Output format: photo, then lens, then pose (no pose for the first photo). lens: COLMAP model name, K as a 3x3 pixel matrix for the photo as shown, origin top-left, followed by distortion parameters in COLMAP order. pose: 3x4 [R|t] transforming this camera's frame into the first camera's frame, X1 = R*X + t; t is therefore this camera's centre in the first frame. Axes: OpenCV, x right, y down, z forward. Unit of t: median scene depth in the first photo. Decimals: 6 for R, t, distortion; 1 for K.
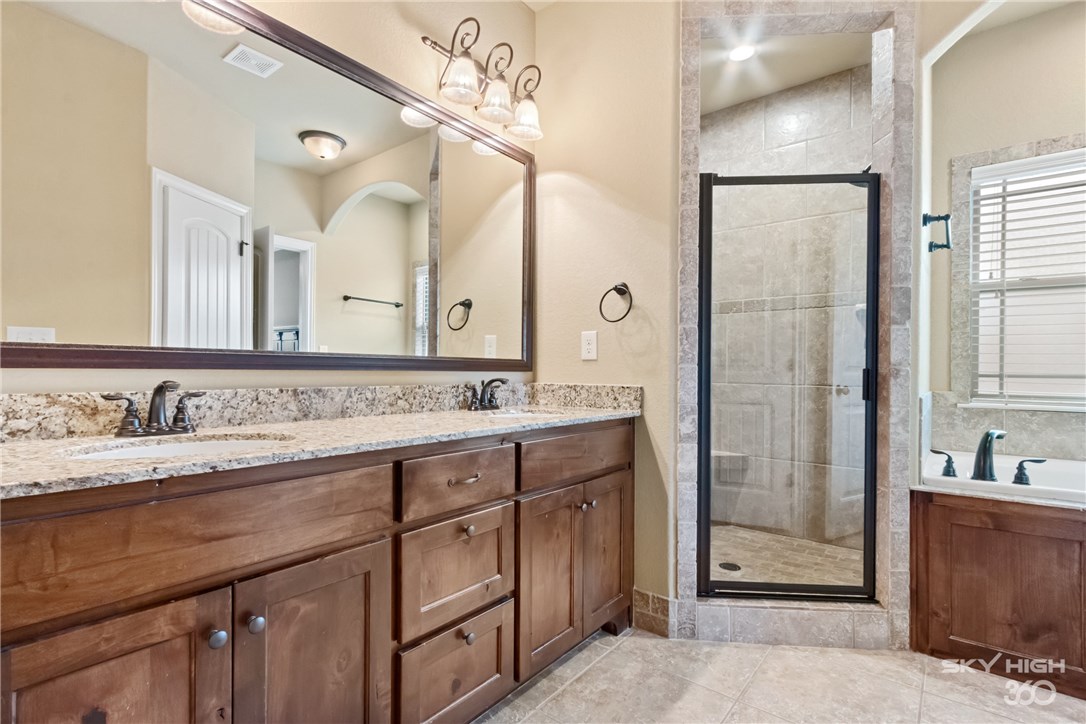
lens RADIAL K [[499.8, 0, 540.8], [0, 499.8, 369.7], [0, 0, 1]] dist [0.003761, -0.001737]
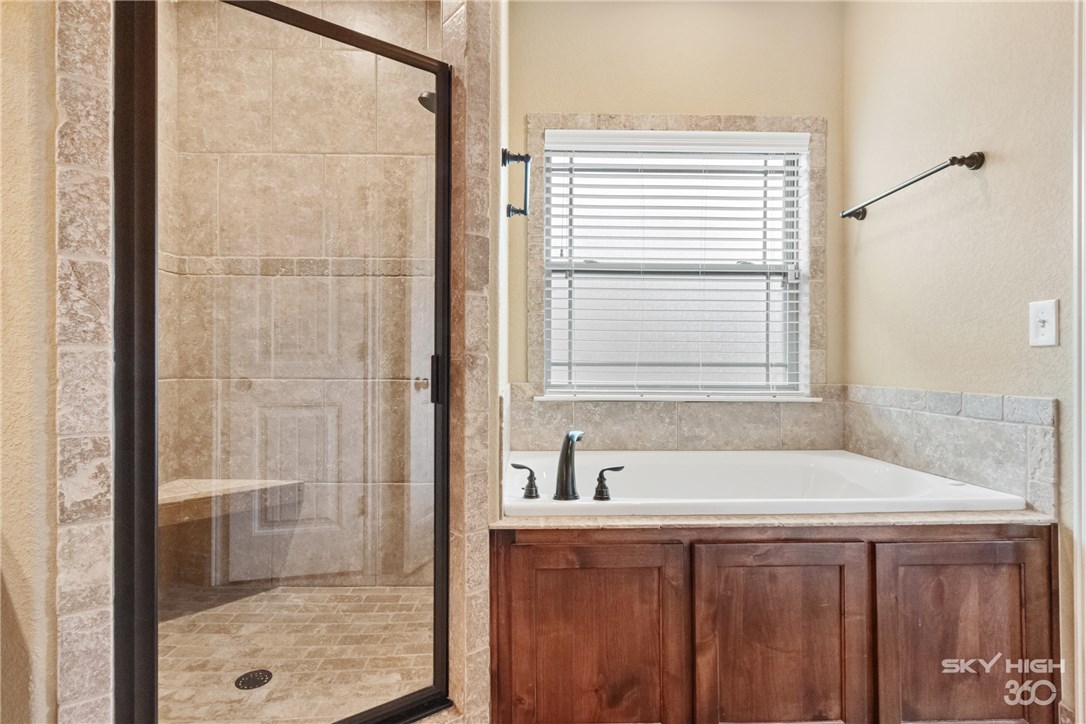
lens RADIAL K [[542.8, 0, 538.0], [0, 542.8, 366.6], [0, 0, 1]] dist [-0.004276, -0.001302]
pose [[0.750727, -0.012577, 0.660493, 0.279003], [0.004098, 0.999888, 0.014382, 0.002930], [-0.660600, -0.008090, 0.750695, 0.372724]]
